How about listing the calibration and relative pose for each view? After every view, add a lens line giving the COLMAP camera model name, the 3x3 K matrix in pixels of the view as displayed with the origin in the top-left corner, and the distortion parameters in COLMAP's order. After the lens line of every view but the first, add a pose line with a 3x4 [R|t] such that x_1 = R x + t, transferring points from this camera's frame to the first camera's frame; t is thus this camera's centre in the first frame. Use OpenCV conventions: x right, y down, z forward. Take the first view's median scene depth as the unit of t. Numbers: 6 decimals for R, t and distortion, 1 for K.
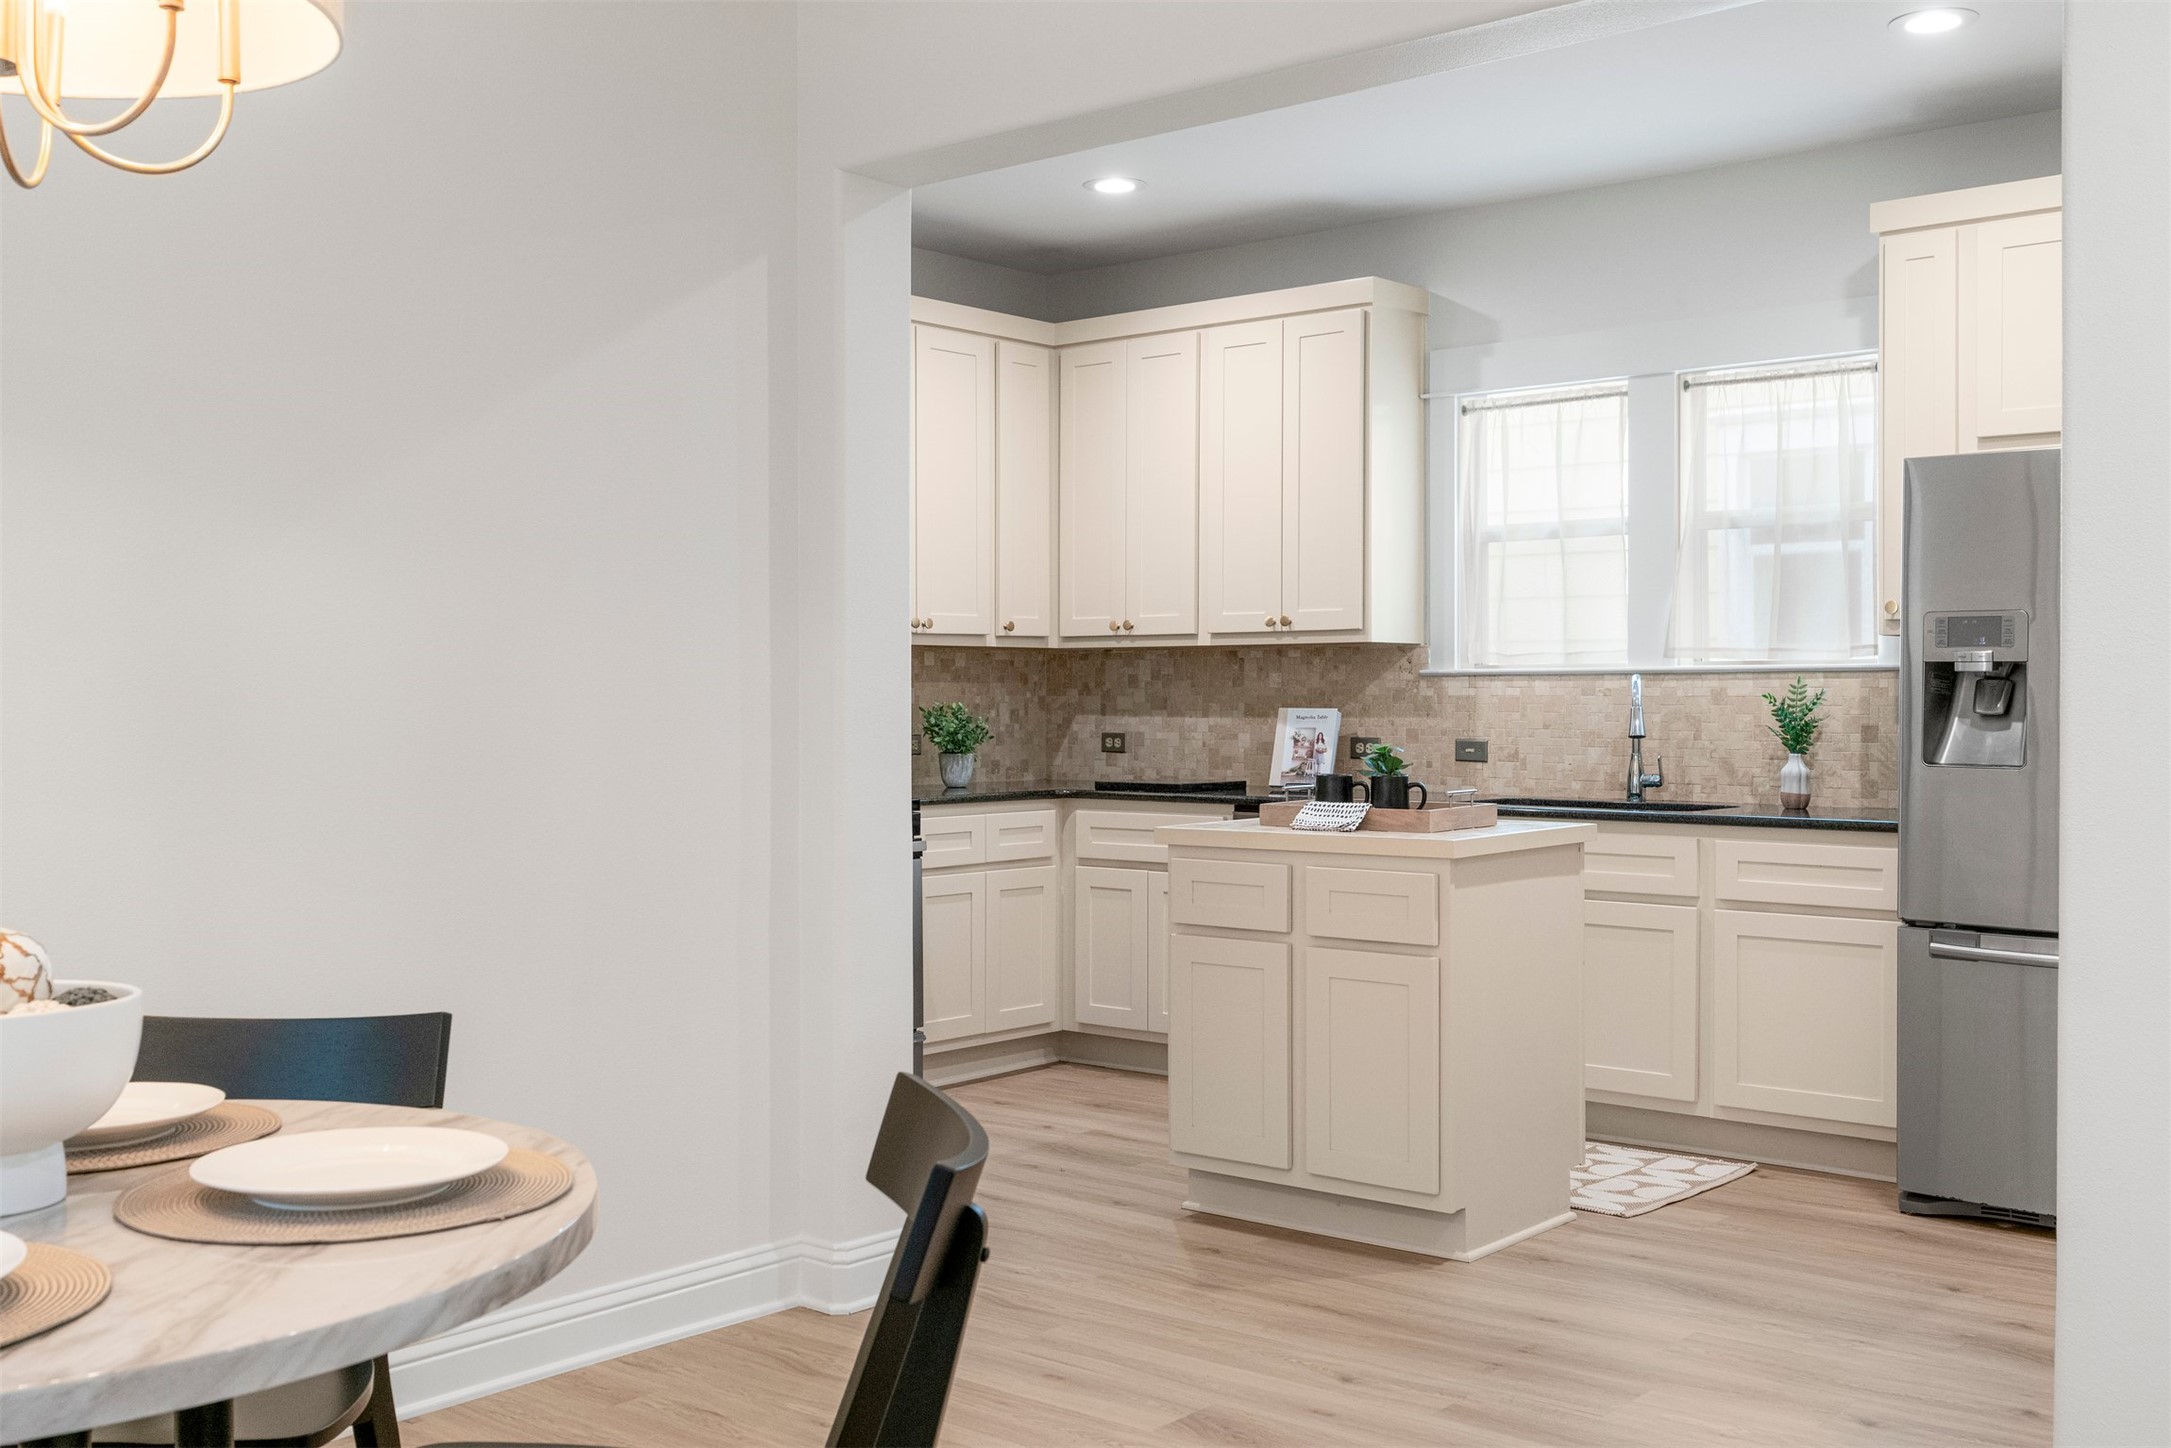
lens RADIAL K [[2145.5, 0, 1085.5], [0, 2145.5, 724.0], [0, 0, 1]] dist [0.000137, -0.000022]
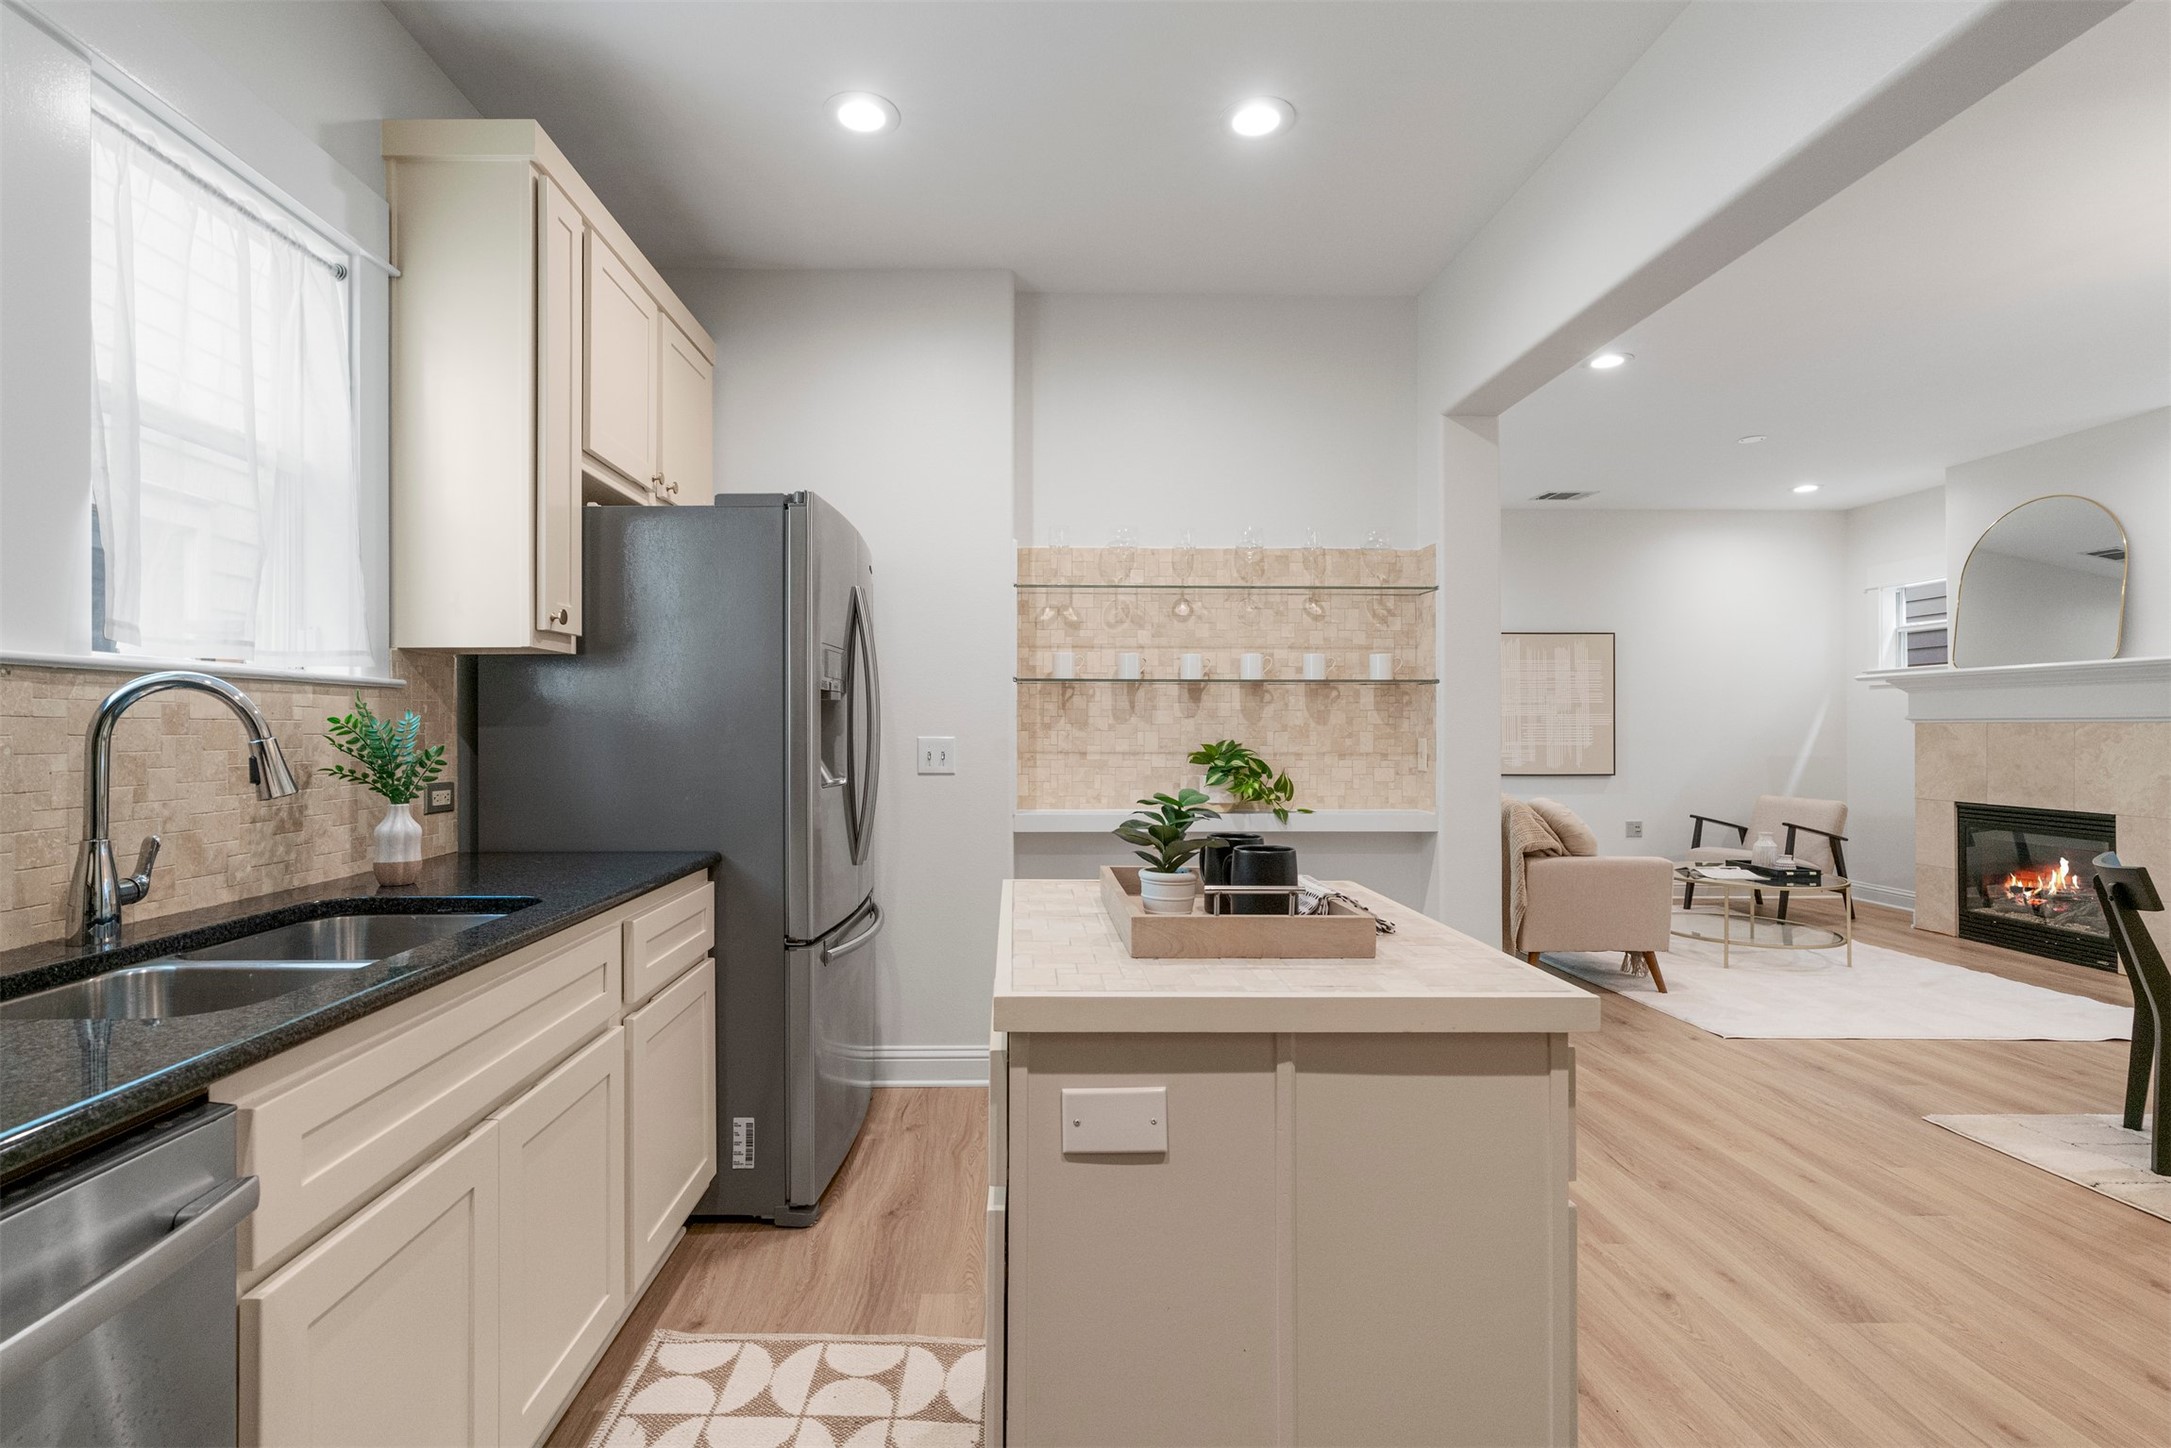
lens RADIAL K [[980.4, 0, 1029.1], [0, 980.4, 726.2], [0, 0, 1]] dist [0.000317, 0.000064]
pose [[-0.653749, 0.004343, 0.756699, -0.038373], [0.010532, 0.999939, 0.003360, -0.009931], [-0.756638, 0.010166, -0.653755, 1.034562]]
